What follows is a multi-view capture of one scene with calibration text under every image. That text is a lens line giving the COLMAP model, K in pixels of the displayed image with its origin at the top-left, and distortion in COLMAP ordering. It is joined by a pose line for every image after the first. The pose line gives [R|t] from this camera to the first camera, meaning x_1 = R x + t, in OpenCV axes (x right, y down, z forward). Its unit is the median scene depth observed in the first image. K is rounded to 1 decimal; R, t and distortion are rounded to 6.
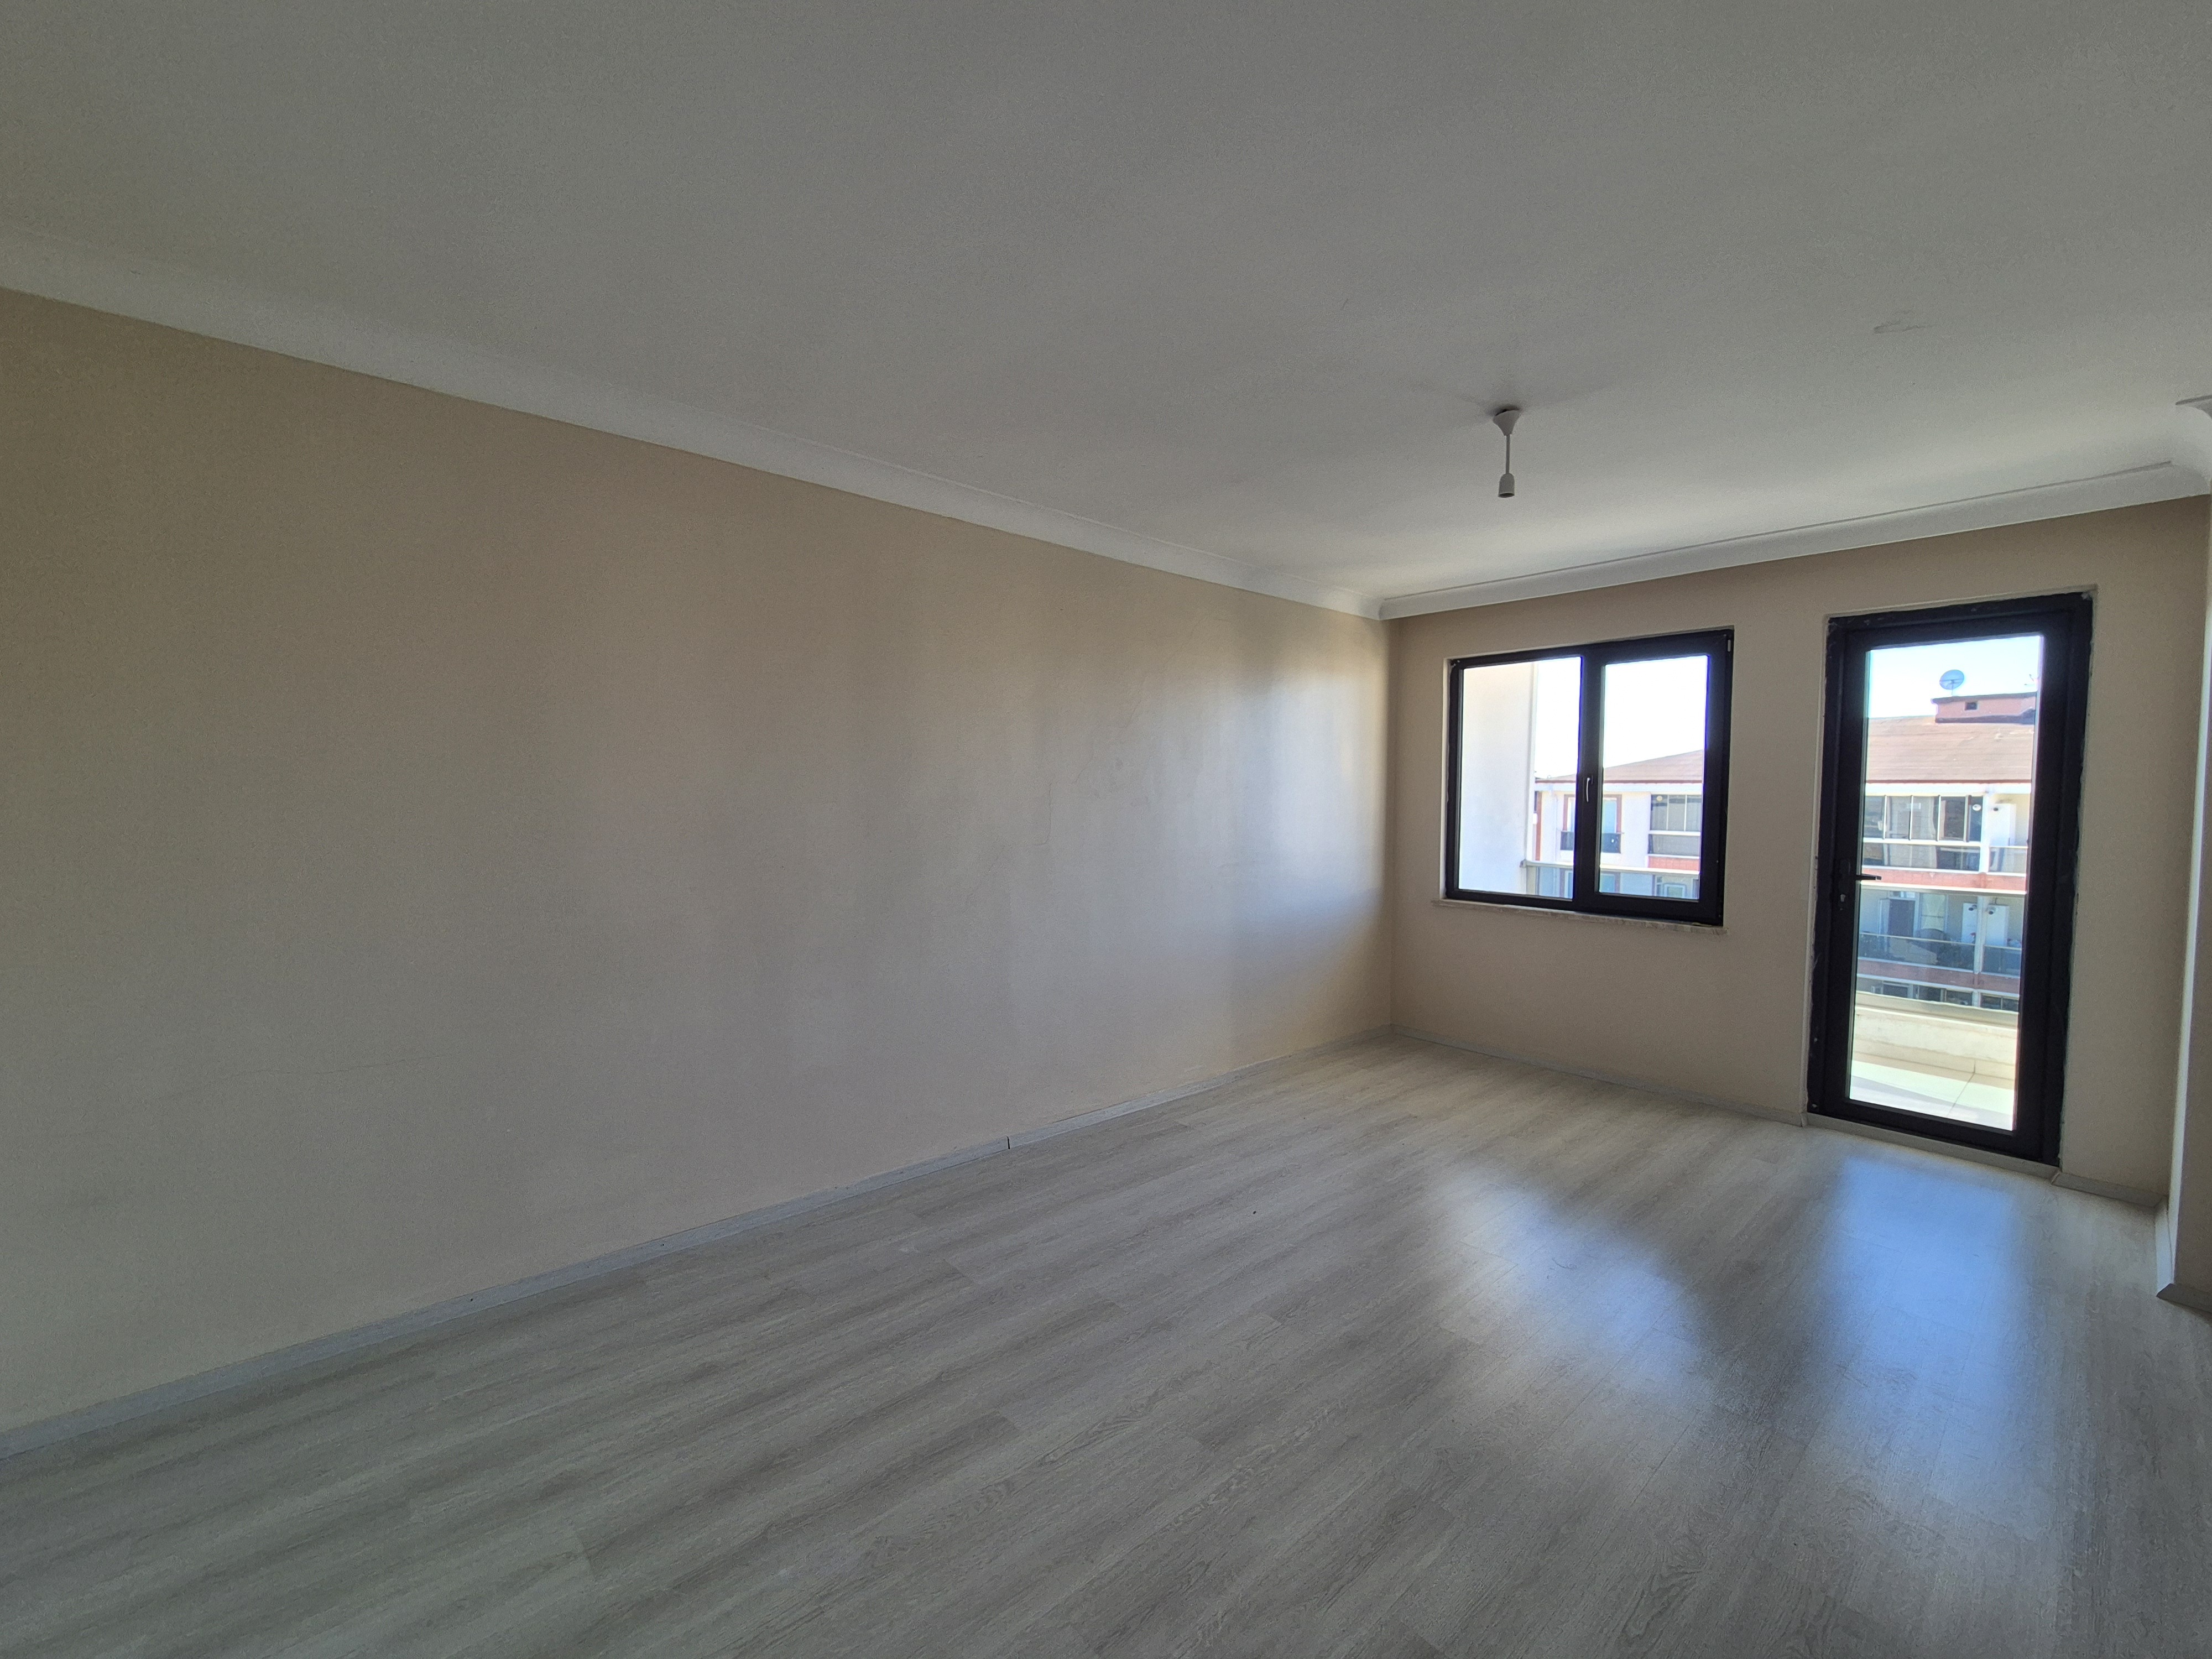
lens RADIAL K [[908.6, 0, 1105.2], [0, 908.6, 837.2], [0, 0, 1]] dist [-0.010999, 0.007596]
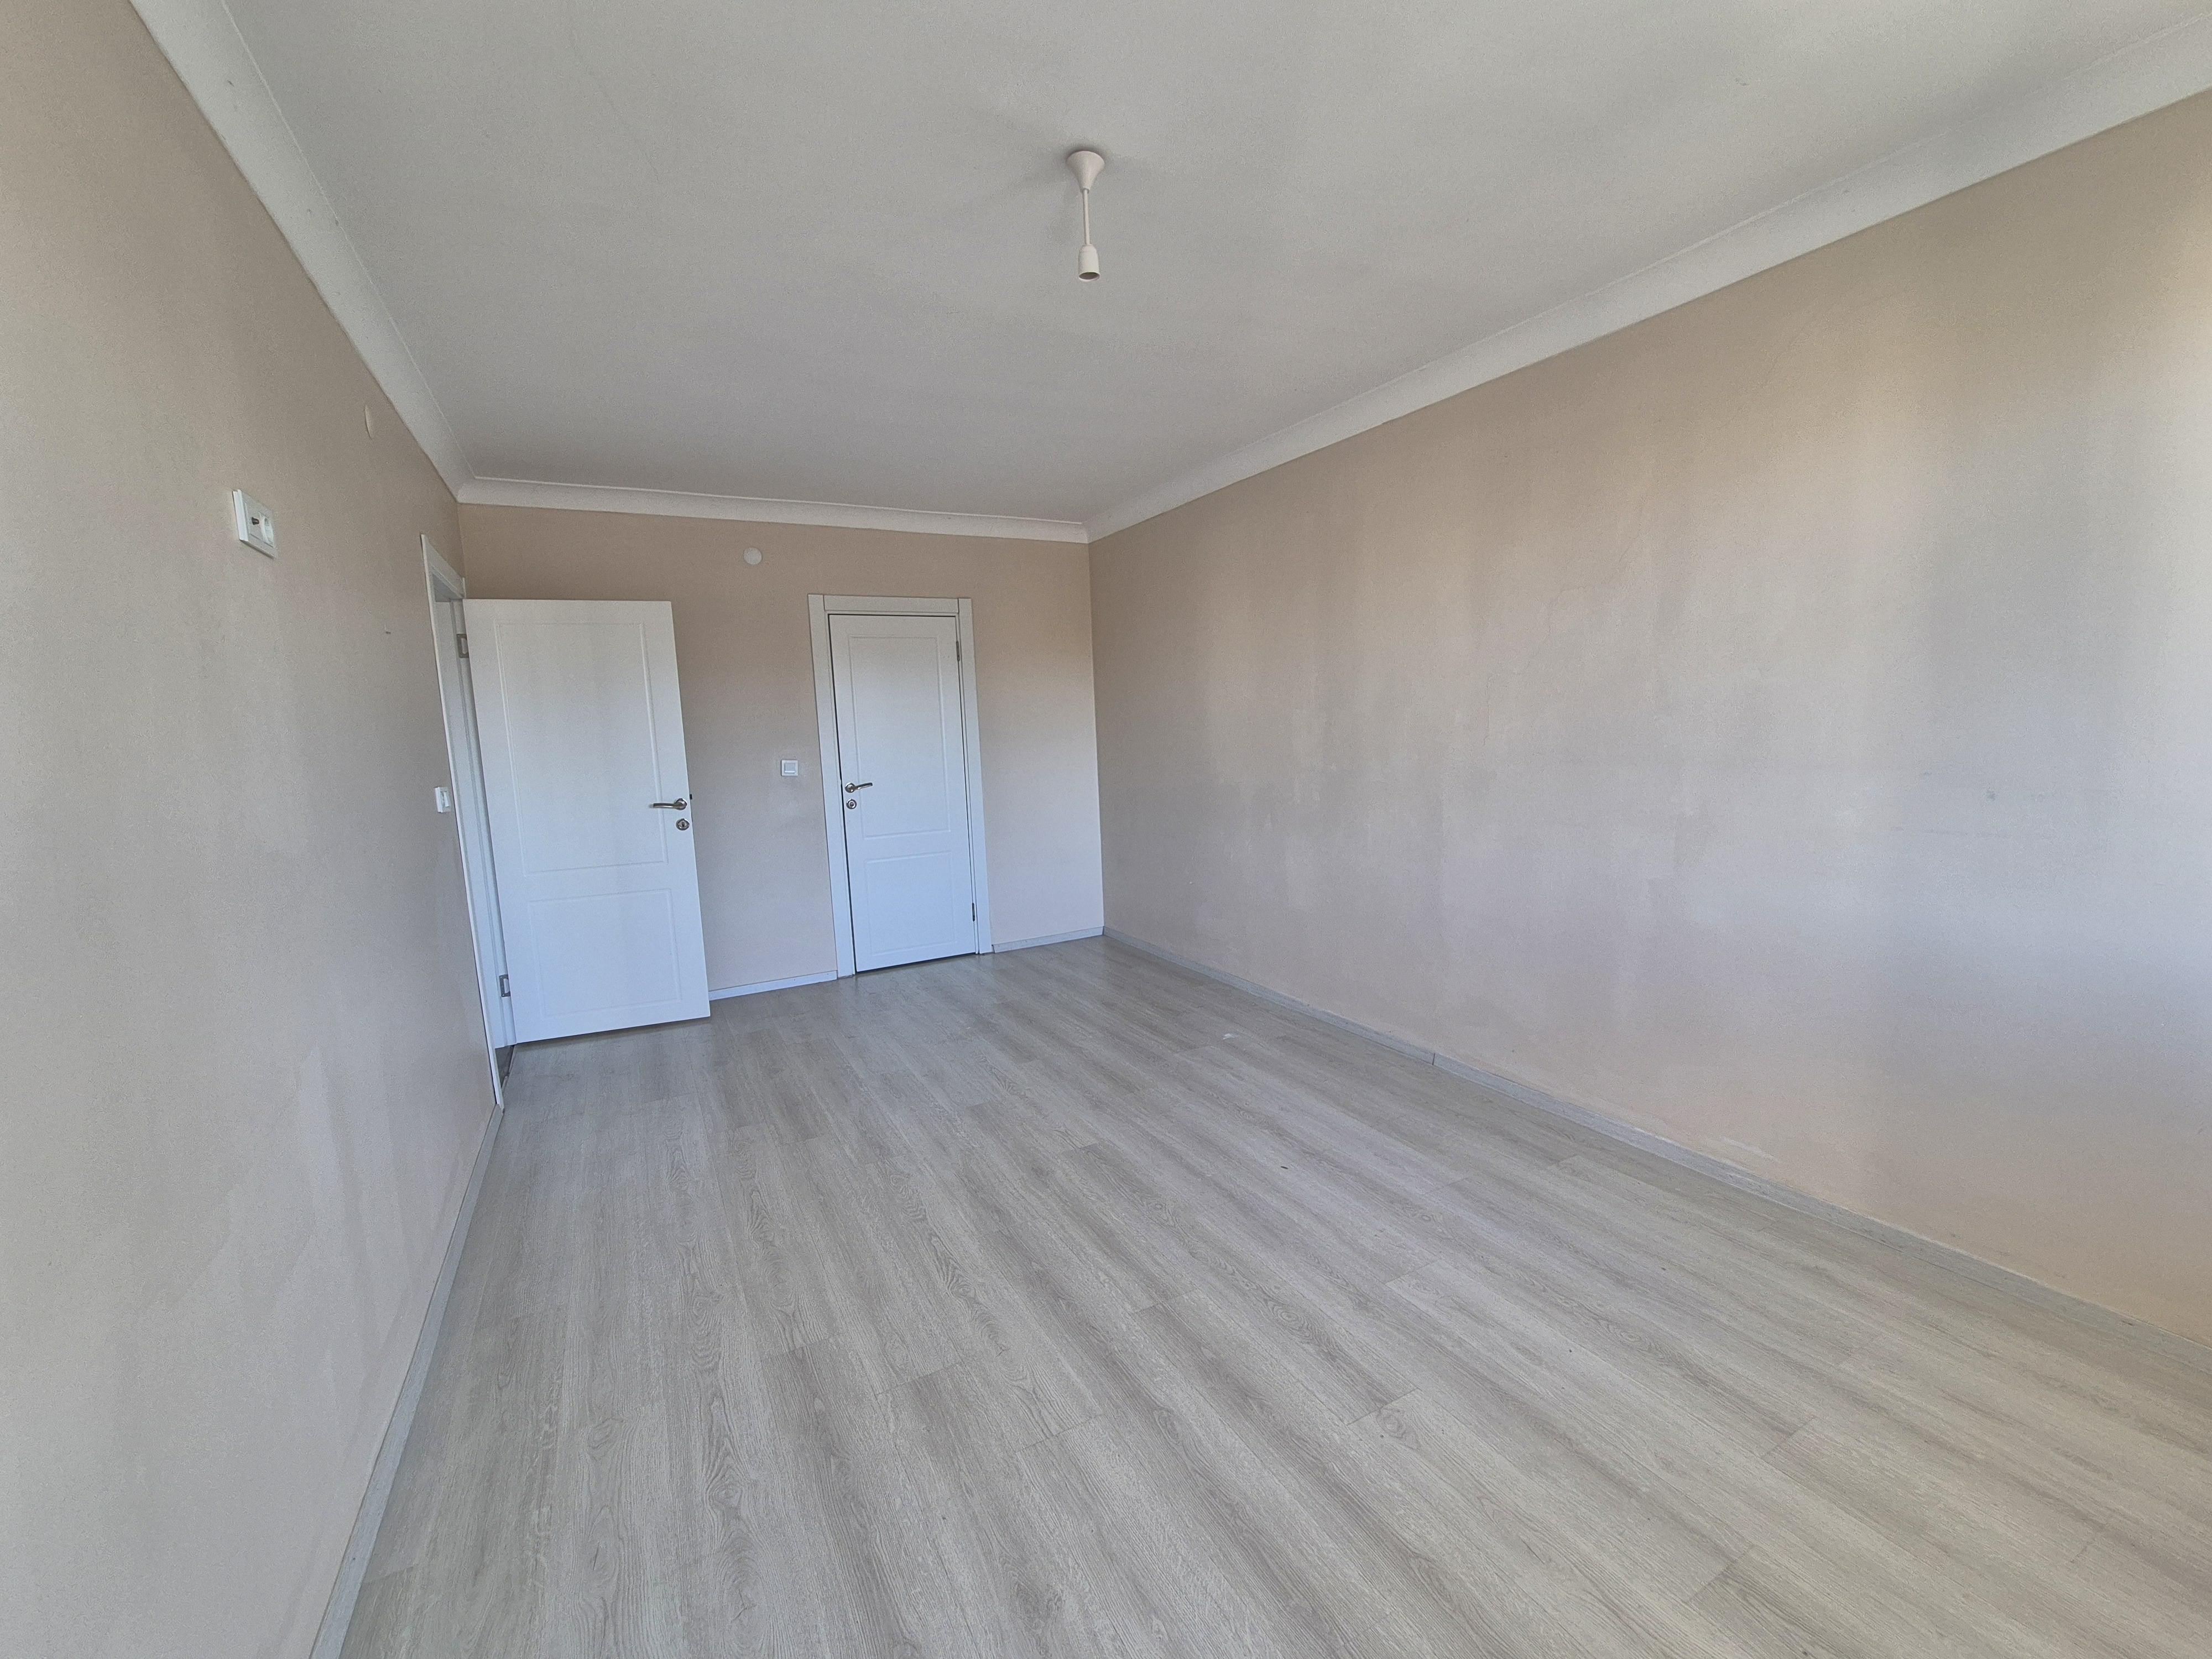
lens RADIAL K [[908.6, 0, 1105.2], [0, 908.6, 837.2], [0, 0, 1]] dist [-0.010999, 0.007596]
pose [[-0.224491, 0.123733, -0.966589, 1.119775], [-0.010092, 0.991558, 0.129273, -0.021452], [0.974424, 0.038776, -0.221347, 1.109914]]
